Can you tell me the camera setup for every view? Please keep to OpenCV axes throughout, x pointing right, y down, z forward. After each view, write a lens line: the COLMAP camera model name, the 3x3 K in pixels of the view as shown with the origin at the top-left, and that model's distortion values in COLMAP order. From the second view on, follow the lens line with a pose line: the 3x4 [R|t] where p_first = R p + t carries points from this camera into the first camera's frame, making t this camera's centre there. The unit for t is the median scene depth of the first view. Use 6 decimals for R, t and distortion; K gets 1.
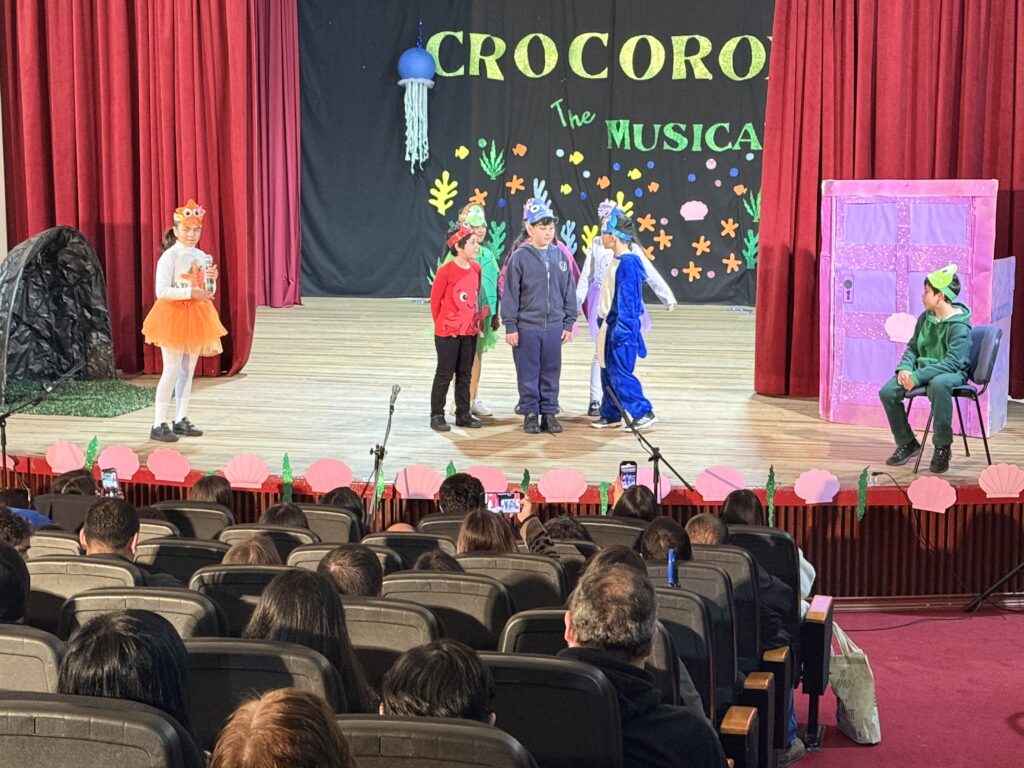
lens RADIAL K [[1992.9, 0, 510.5], [0, 1992.9, 390.0], [0, 0, 1]] dist [0.123250, 0.075762]
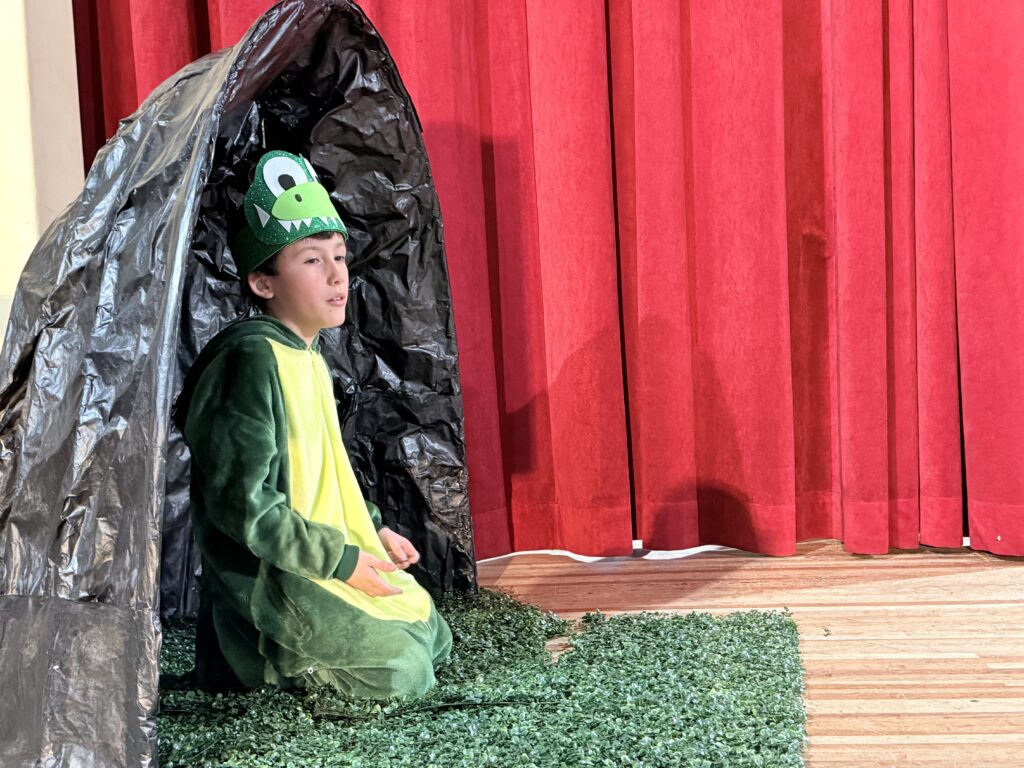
lens RADIAL K [[1402.1, 0, 512.0], [0, 1402.1, 384.0], [0, 0, 1]] dist [0.159155, 0.004342]
pose [[0.994930, -0.053268, 0.085299, -0.154630], [0.062041, 0.992668, -0.103732, -0.010267], [-0.079148, 0.108498, 0.990941, 0.583334]]
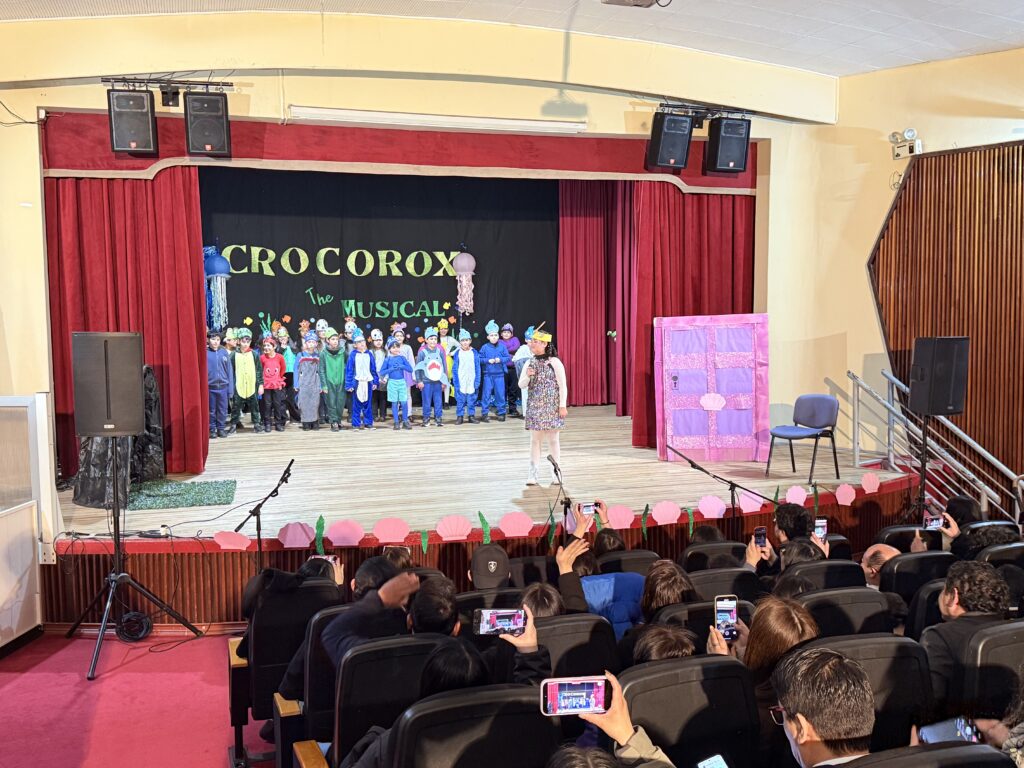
lens RADIAL K [[998.8, 0, 500.3], [0, 998.8, 391.9], [0, 0, 1]] dist [0.184224, -0.400143]
pose [[0.879421, -0.051791, 0.473219, -0.236820], [0.083562, 0.995424, -0.046346, -0.009560], [-0.468653, 0.080301, 0.879725, 0.212951]]
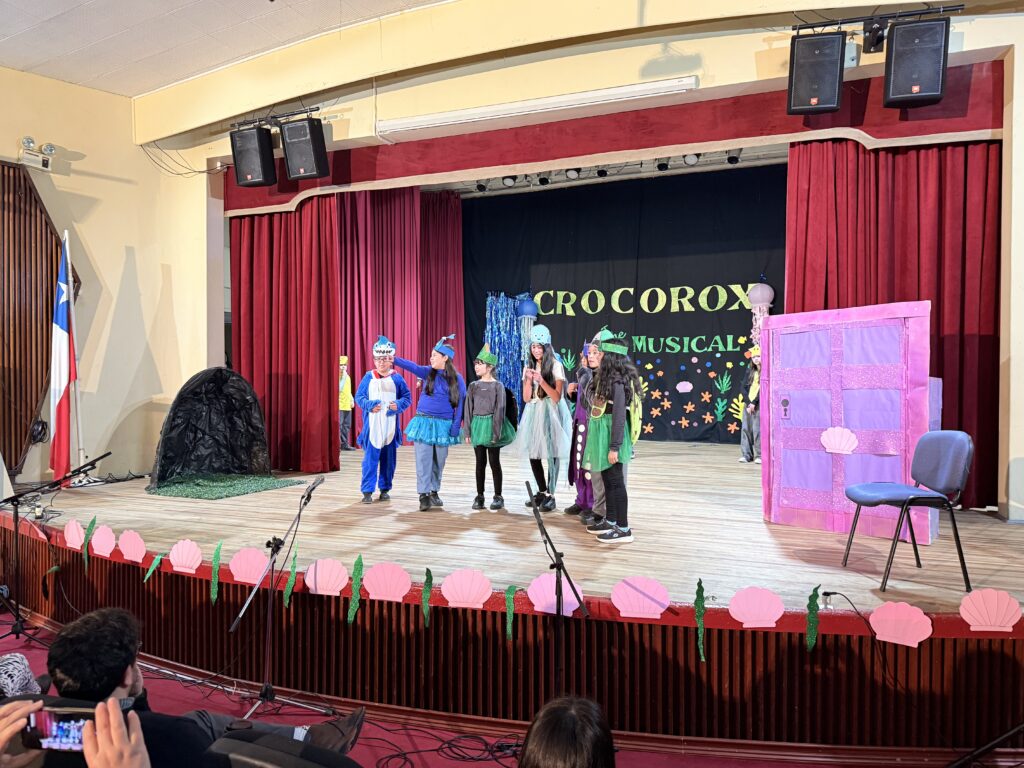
lens RADIAL K [[734.1, 0, 503.5], [0, 734.1, 391.9], [0, 0, 1]] dist [0.084021, -0.116423]
pose [[0.982446, 0.003285, -0.186520, 0.057926], [-0.028026, 0.991096, -0.130166, 0.000846], [0.184431, 0.133108, 0.973790, 0.359922]]
